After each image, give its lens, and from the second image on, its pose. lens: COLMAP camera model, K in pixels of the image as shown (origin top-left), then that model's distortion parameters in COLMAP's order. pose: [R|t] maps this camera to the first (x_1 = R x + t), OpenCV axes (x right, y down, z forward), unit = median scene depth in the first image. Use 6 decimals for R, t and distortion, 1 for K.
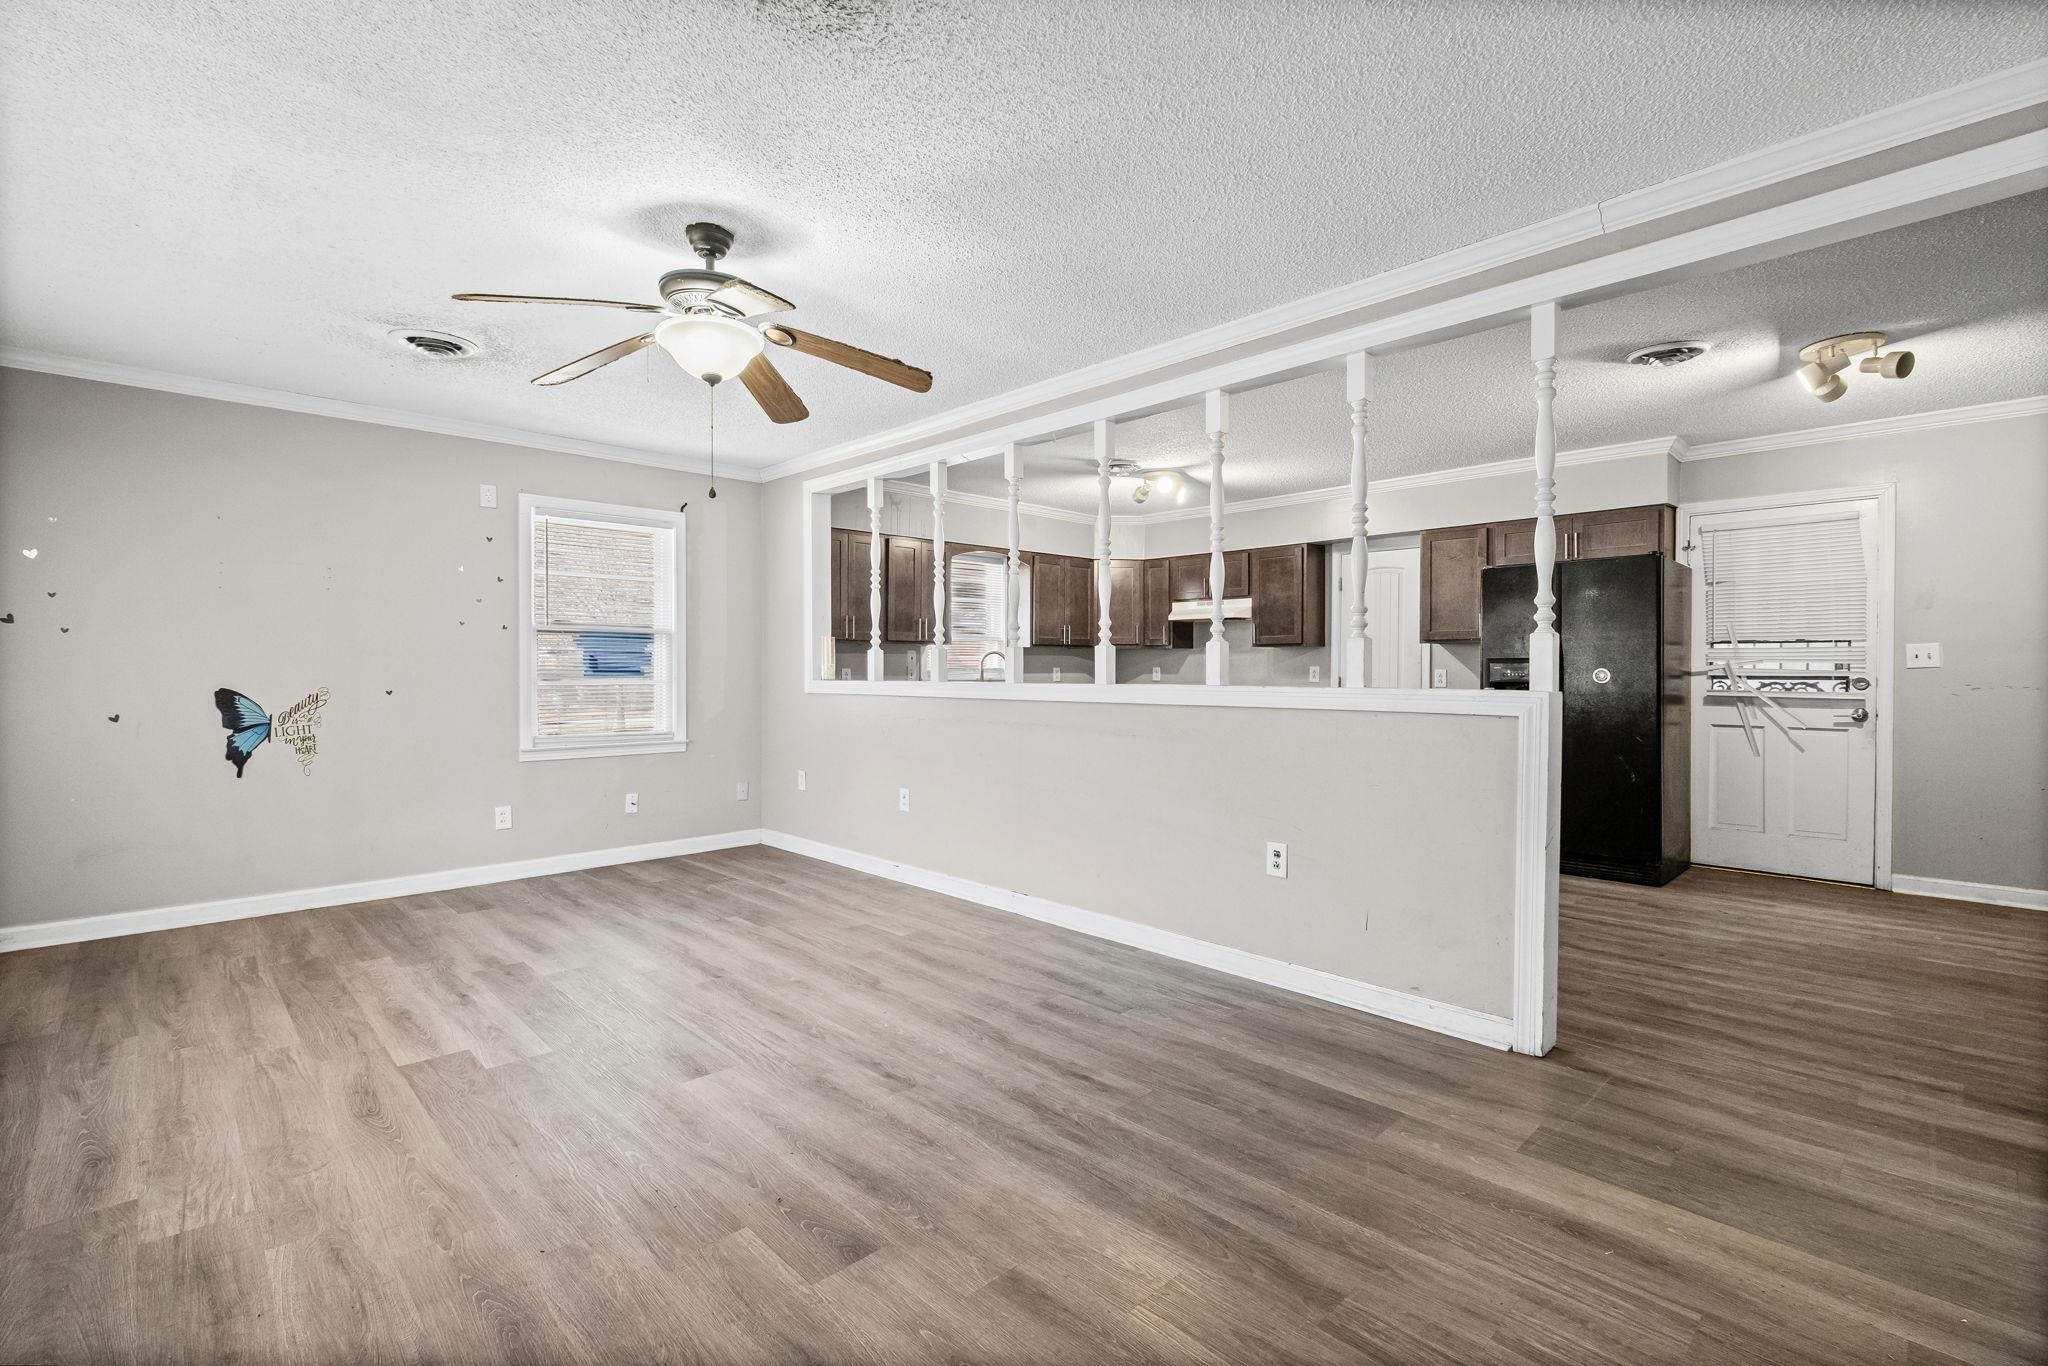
lens RADIAL K [[910.8, 0, 1028.3], [0, 910.8, 691.1], [0, 0, 1]] dist [0.000616, -0.004027]
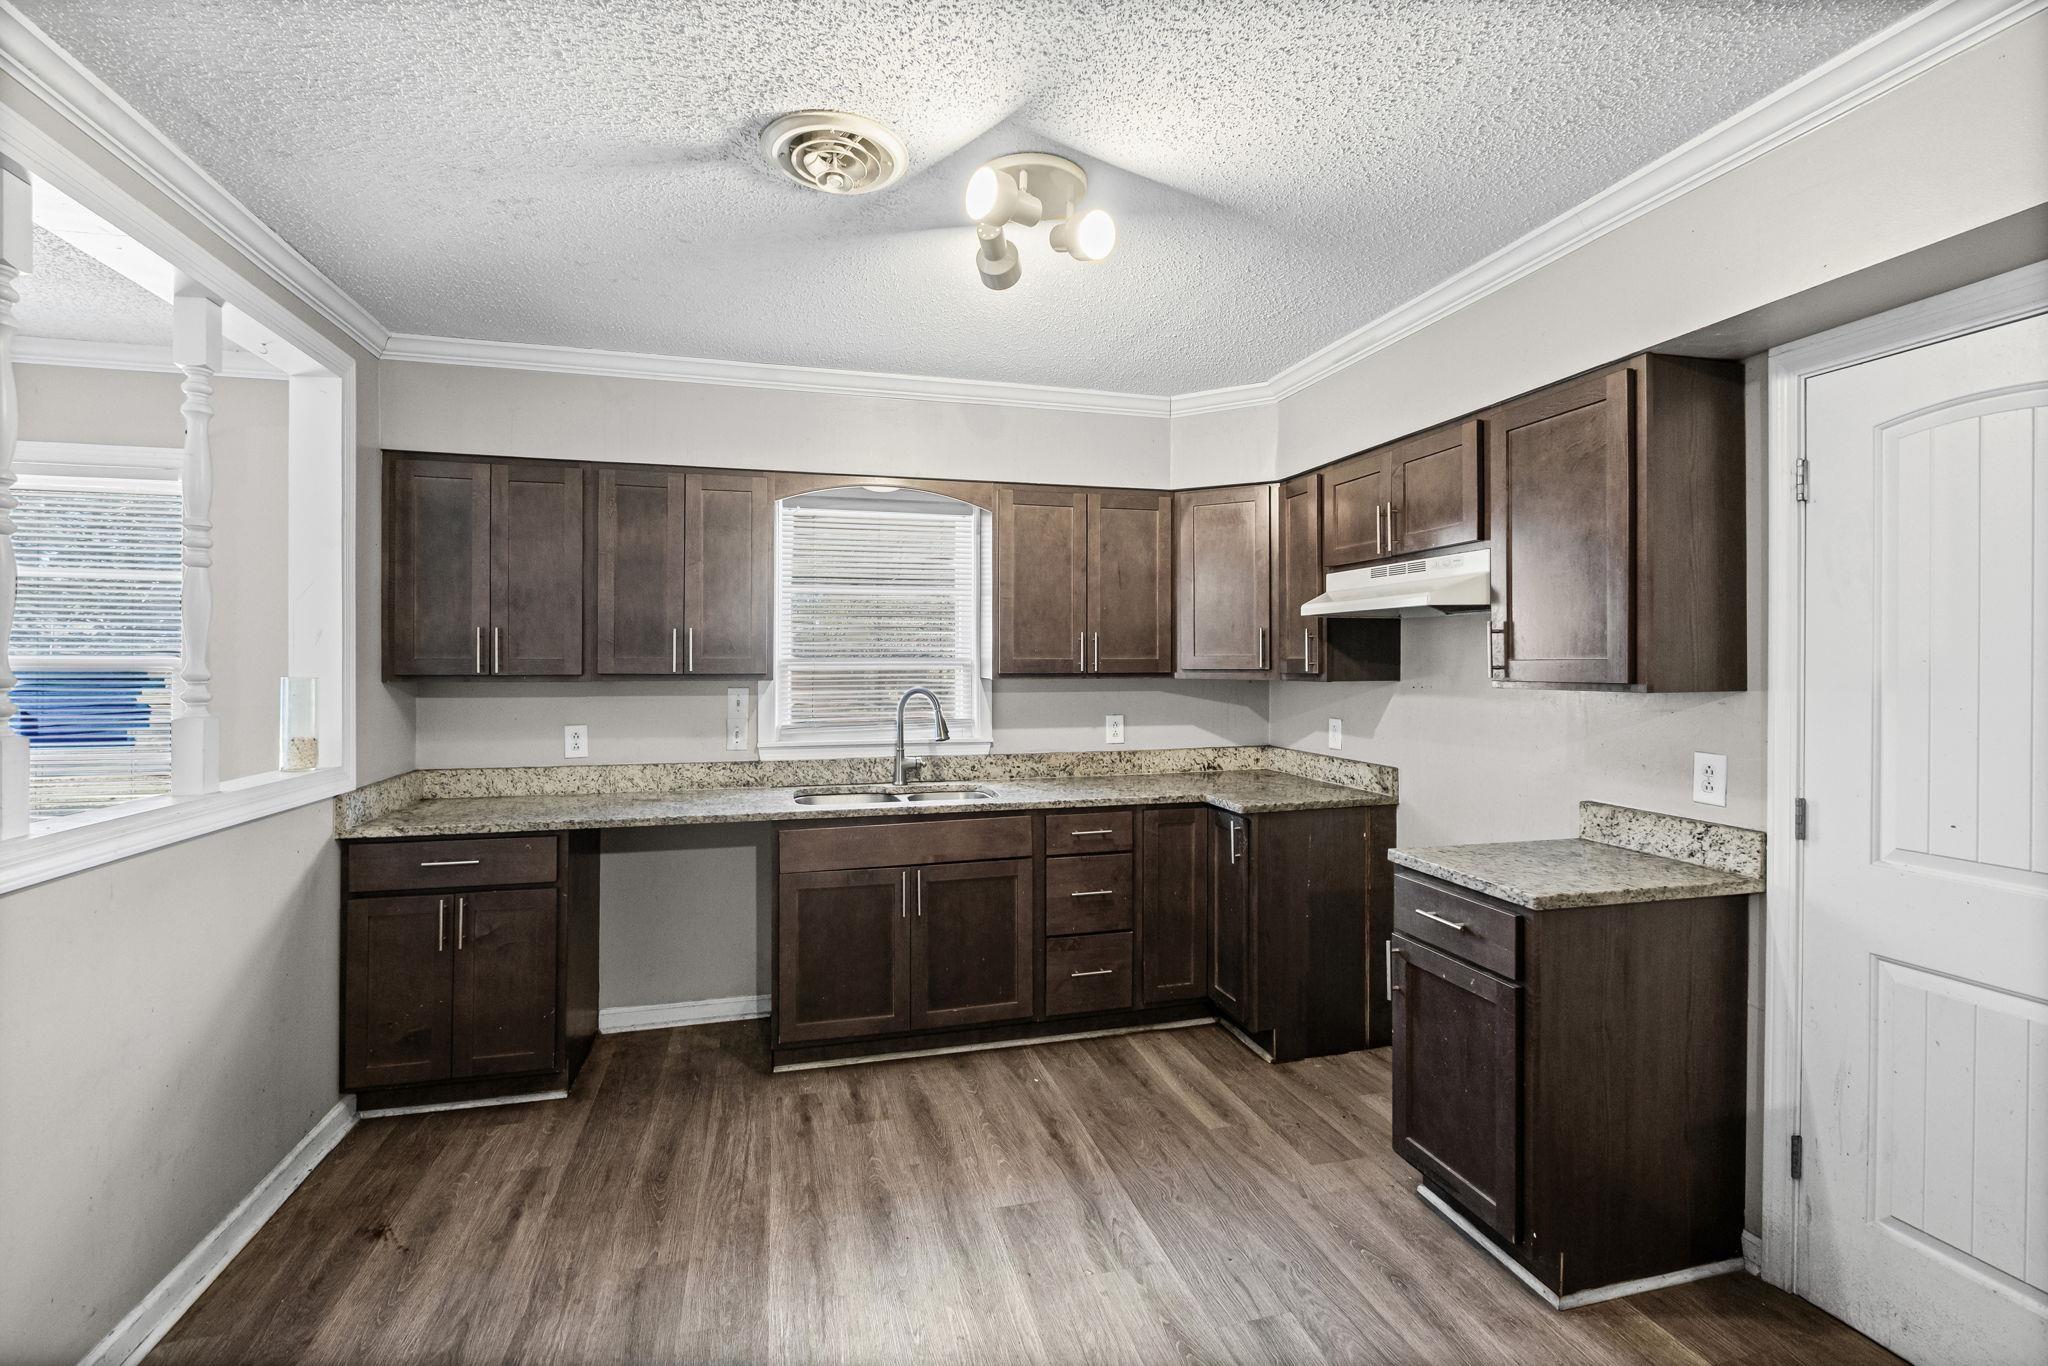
lens RADIAL K [[910.8, 0, 1021.7], [0, 910.8, 660.6], [0, 0, 1]] dist [0.000616, -0.004027]
pose [[0.871604, -0.001503, -0.490209, 0.270416], [-0.010623, 0.999703, -0.021952, -0.051218], [0.490096, 0.024341, 0.871328, 0.631948]]
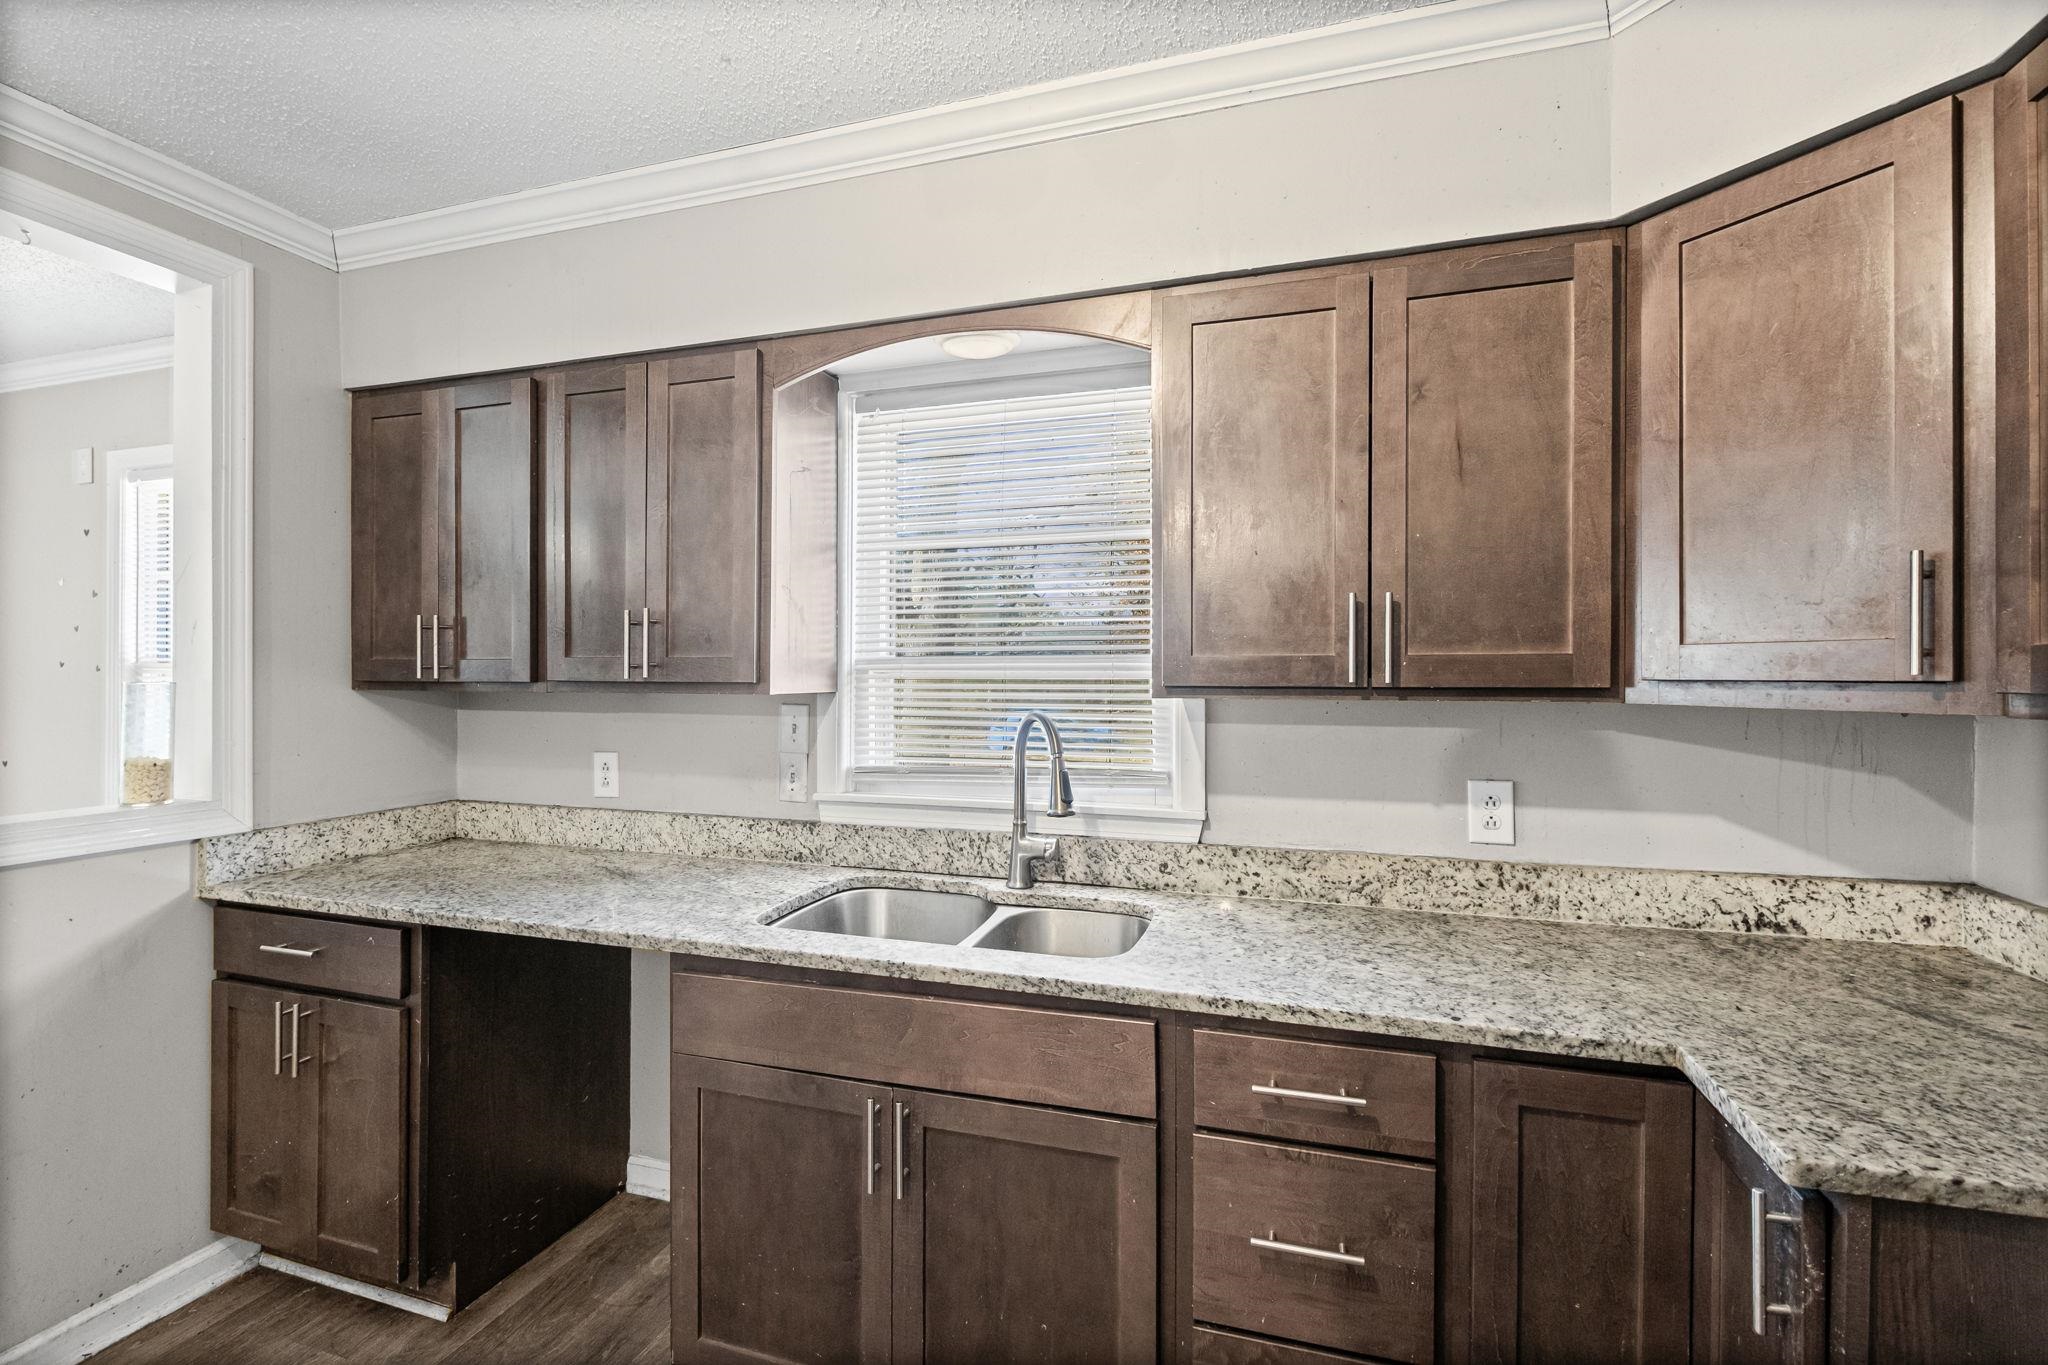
lens RADIAL K [[910.8, 0, 1018.2], [0, 910.8, 672.8], [0, 0, 1]] dist [0.000616, -0.004027]
pose [[0.465018, 0.002426, -0.885298, 0.205690], [-0.020449, 0.999759, -0.008002, -0.055868], [0.885065, 0.021825, 0.464956, 0.926758]]
